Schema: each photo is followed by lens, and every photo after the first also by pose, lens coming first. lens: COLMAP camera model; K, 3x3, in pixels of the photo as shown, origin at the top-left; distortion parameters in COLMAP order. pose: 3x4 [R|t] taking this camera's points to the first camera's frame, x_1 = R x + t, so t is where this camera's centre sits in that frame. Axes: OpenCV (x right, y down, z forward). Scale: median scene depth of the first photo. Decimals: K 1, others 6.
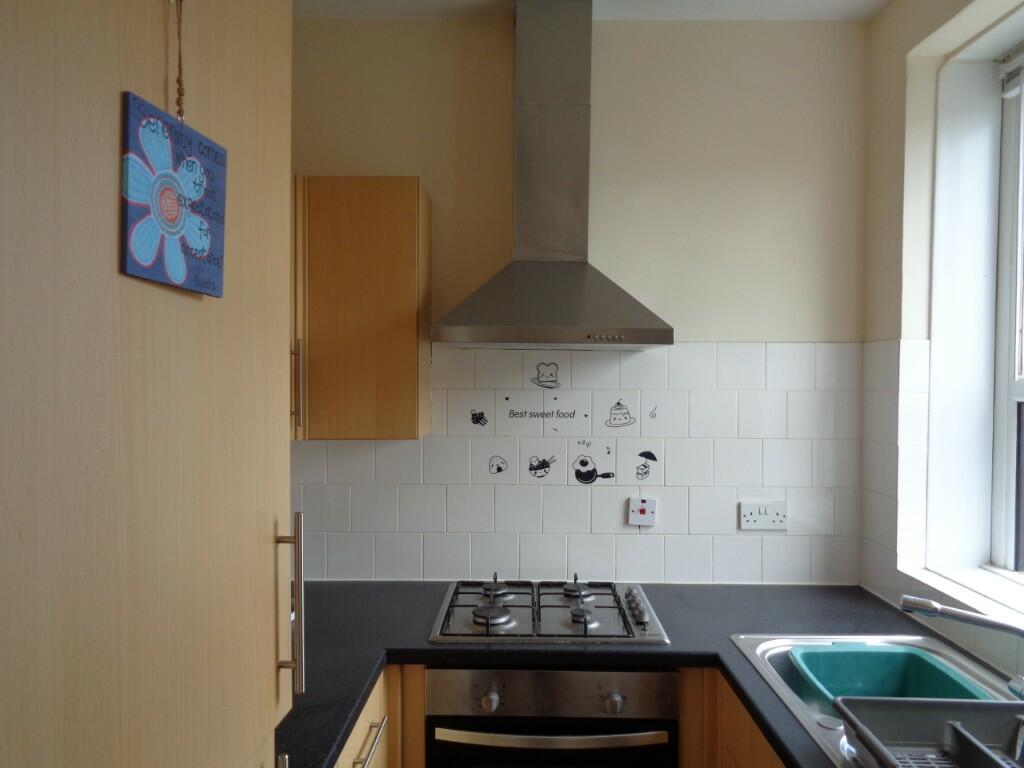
lens RADIAL K [[776.2, 0, 514.8], [0, 776.2, 378.5], [0, 0, 1]] dist [0.007849, -0.000553]
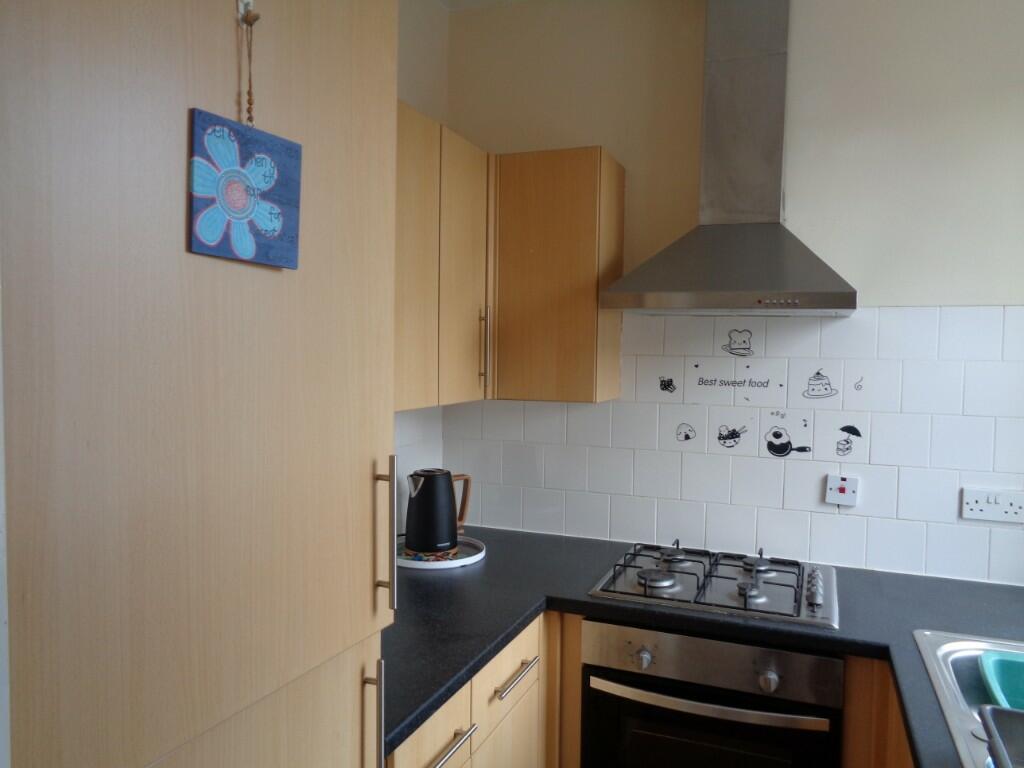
lens RADIAL K [[776.2, 0, 514.8], [0, 776.2, 378.5], [0, 0, 1]] dist [0.007849, -0.000553]
pose [[0.934069, 0.023556, -0.356315, 0.138101], [-0.009874, 0.999144, 0.040169, 0.004900], [0.356957, -0.034002, 0.933502, -0.003633]]
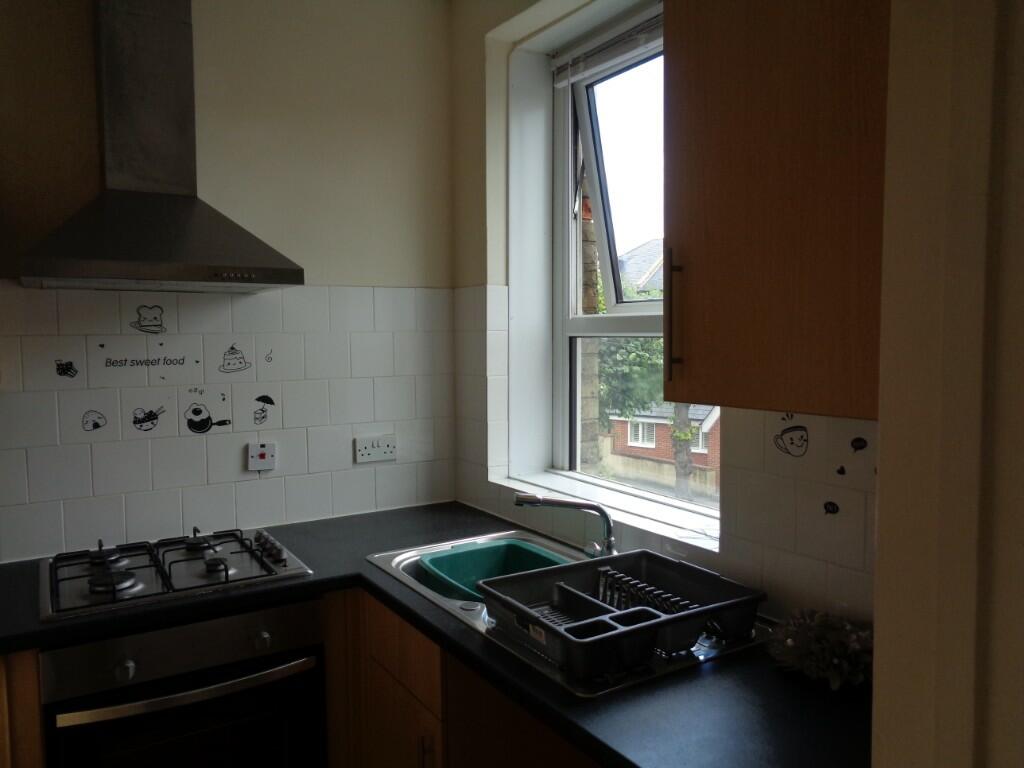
lens RADIAL K [[776.2, 0, 514.8], [0, 776.2, 378.5], [0, 0, 1]] dist [0.007849, -0.000553]
pose [[0.842366, -0.047530, 0.536806, -0.100223], [0.017899, 0.998021, 0.060280, 0.019833], [-0.538609, -0.041170, 0.841550, -0.006879]]
